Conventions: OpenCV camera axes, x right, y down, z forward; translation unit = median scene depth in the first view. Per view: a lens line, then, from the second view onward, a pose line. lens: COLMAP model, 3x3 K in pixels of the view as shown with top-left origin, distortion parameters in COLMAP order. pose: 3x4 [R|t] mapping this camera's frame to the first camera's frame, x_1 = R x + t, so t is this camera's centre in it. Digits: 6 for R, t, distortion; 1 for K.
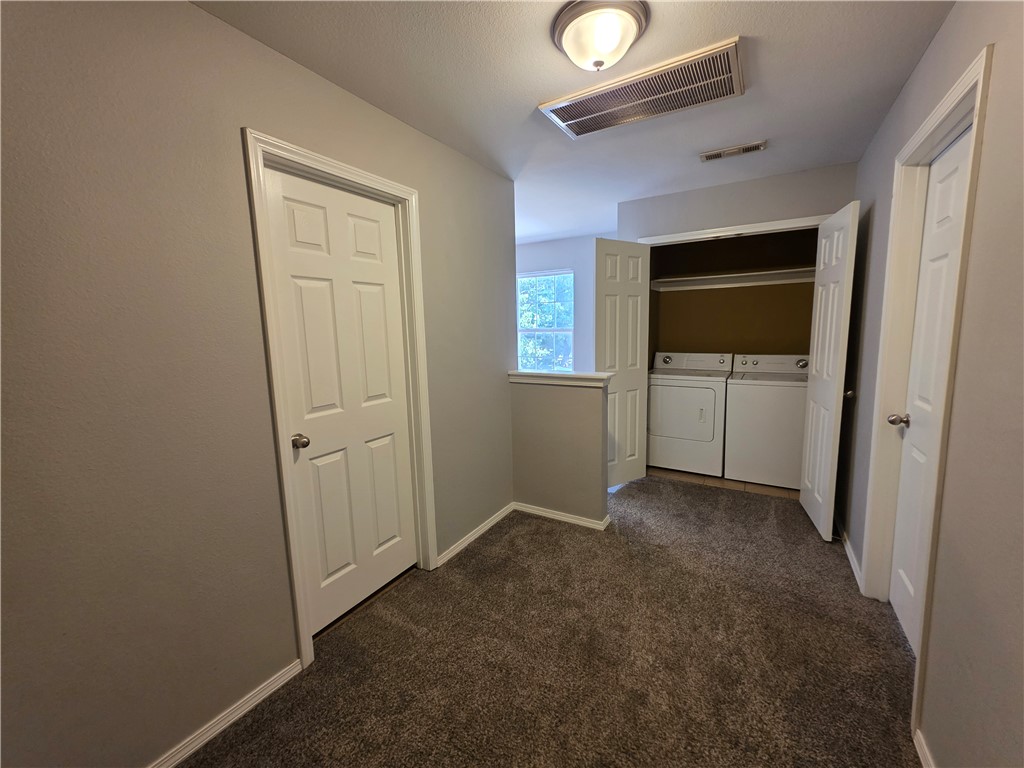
lens RADIAL K [[407.2, 0, 512.0], [0, 407.2, 384.0], [0, 0, 1]] dist [0.000330, -0.000043]
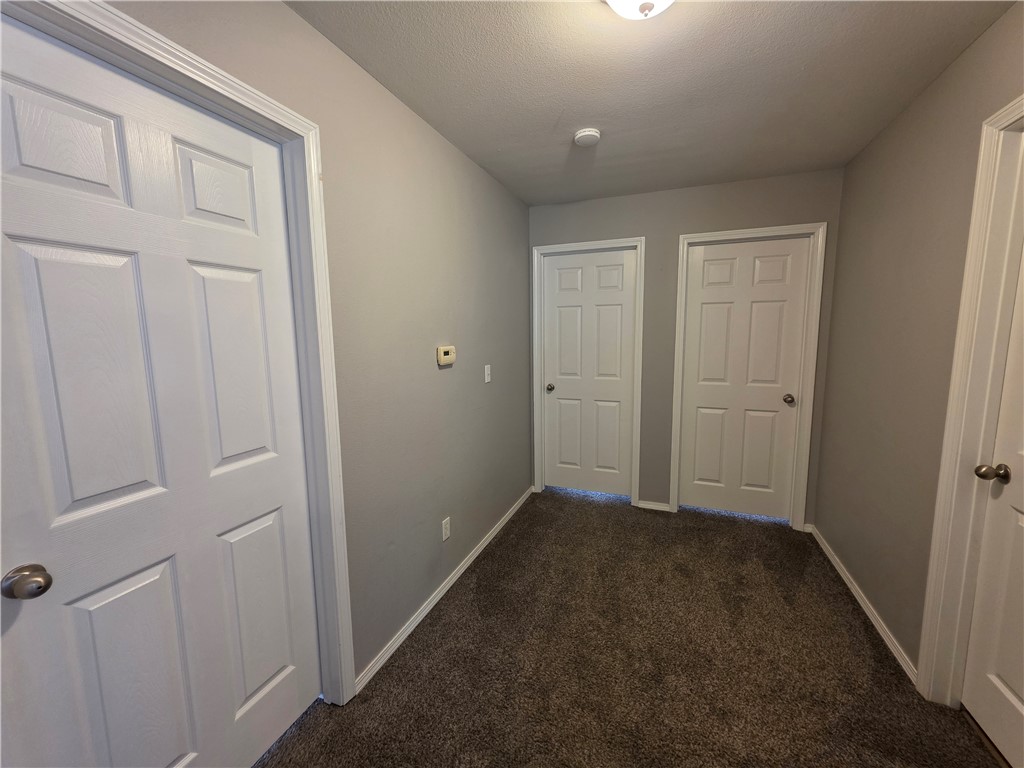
lens RADIAL K [[407.2, 0, 512.0], [0, 407.2, 384.0], [0, 0, 1]] dist [0.000330, -0.000043]
pose [[0.992217, -0.001228, 0.124512, -0.011059], [0.001832, 0.999987, -0.004738, -0.068480], [-0.124505, 0.004929, 0.992207, 0.348537]]
